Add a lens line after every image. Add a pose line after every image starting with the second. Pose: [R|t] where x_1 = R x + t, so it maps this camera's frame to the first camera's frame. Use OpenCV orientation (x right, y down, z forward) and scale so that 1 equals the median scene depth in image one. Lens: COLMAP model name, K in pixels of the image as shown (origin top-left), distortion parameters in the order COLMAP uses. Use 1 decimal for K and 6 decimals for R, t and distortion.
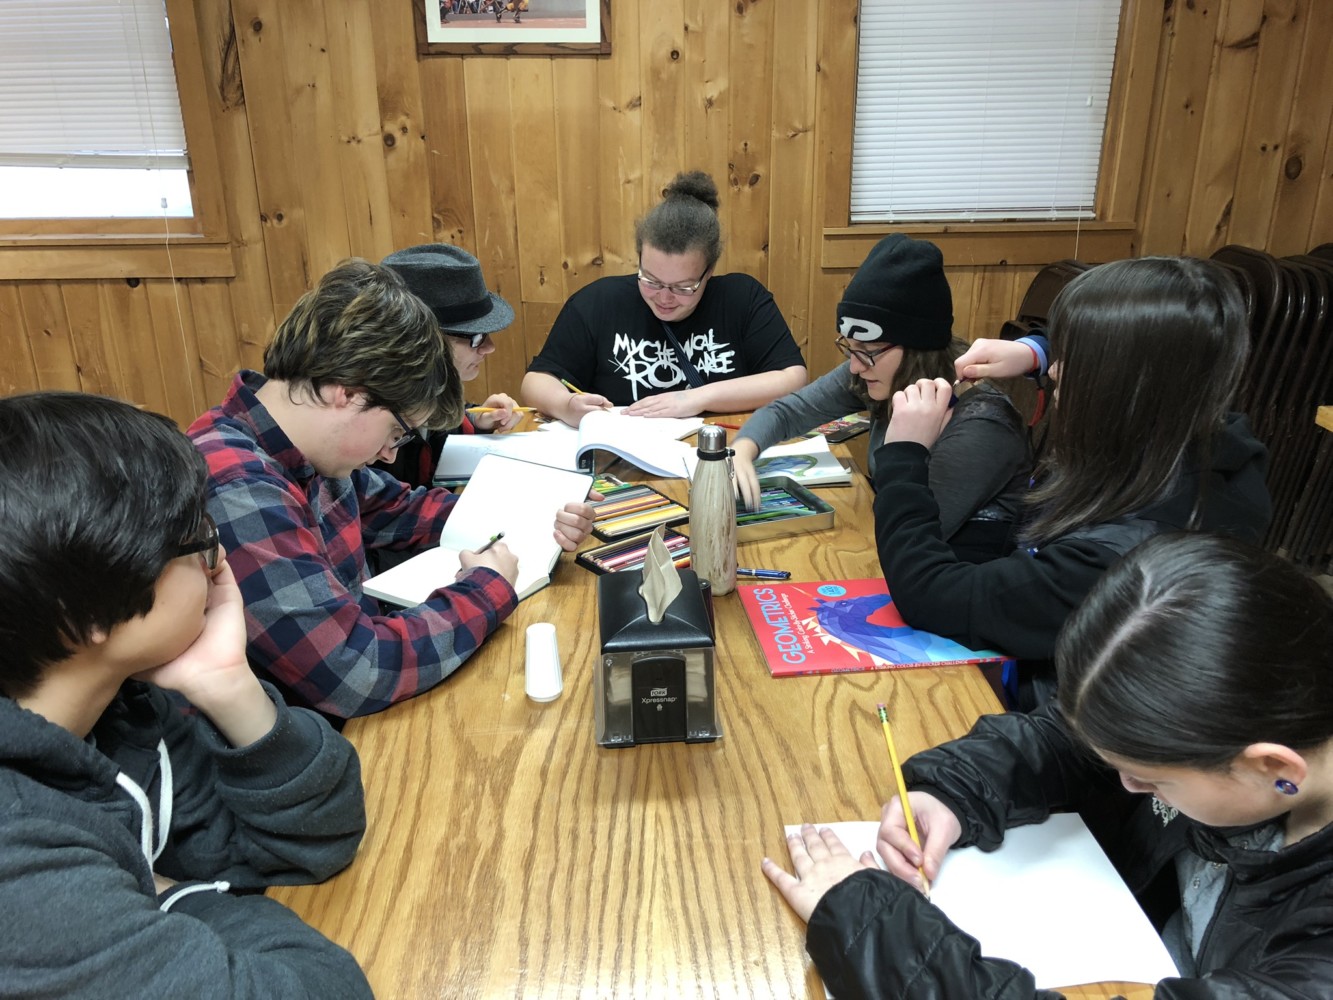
lens RADIAL K [[1079.8, 0, 666.9], [0, 1079.8, 492.0], [0, 0, 1]] dist [0.003837, 0.022844]
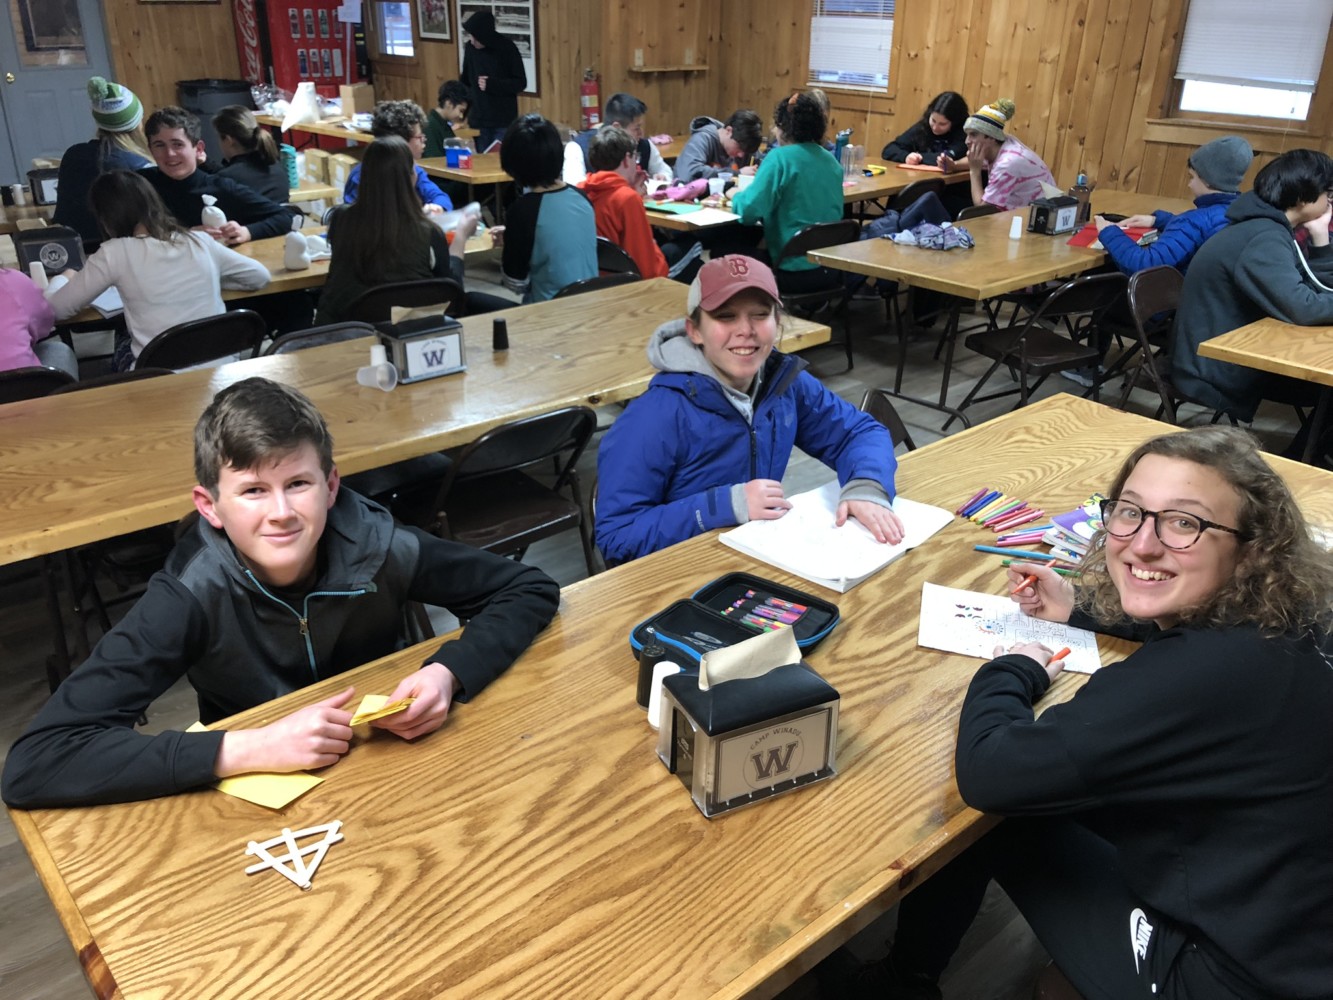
lens RADIAL K [[1079.8, 0, 666.9], [0, 1079.8, 492.0], [0, 0, 1]] dist [0.003837, 0.022844]
pose [[0.649984, 0.341933, -0.678677, 0.178415], [-0.291579, 0.936917, 0.192789, 0.169899], [0.701785, 0.072578, 0.708682, -0.577372]]
